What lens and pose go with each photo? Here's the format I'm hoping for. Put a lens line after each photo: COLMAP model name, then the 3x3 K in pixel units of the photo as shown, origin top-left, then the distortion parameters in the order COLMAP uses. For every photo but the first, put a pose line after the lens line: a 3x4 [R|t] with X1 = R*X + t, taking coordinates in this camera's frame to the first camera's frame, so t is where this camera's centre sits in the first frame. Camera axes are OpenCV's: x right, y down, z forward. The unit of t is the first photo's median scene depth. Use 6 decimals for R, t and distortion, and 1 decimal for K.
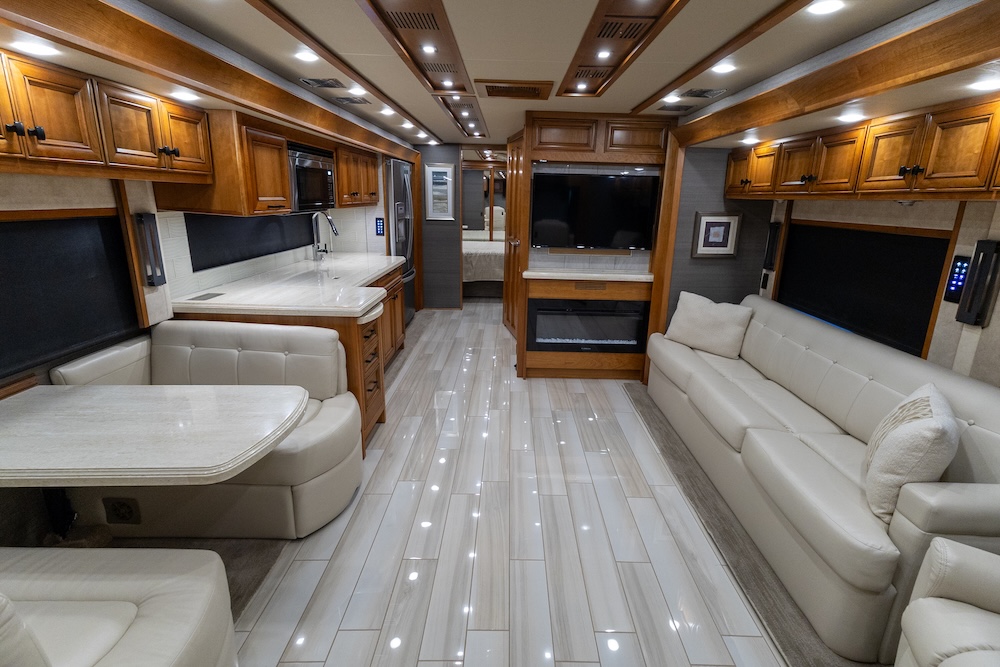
lens RADIAL K [[466.9, 0, 501.9], [0, 466.9, 329.1], [0, 0, 1]] dist [0.020796, -0.001092]
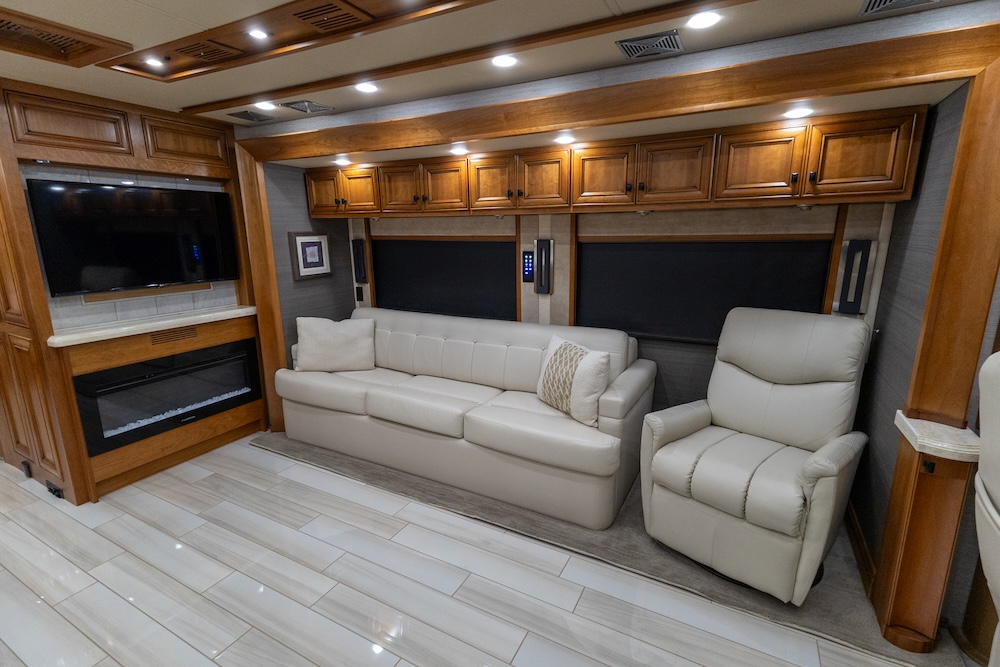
lens RADIAL K [[466.9, 0, 501.9], [0, 466.9, 329.1], [0, 0, 1]] dist [0.020796, -0.001092]
pose [[0.476732, -0.212606, 0.852951, -0.229139], [0.257723, 0.961477, 0.095610, -0.045854], [-0.840420, 0.174244, 0.513160, 0.202776]]
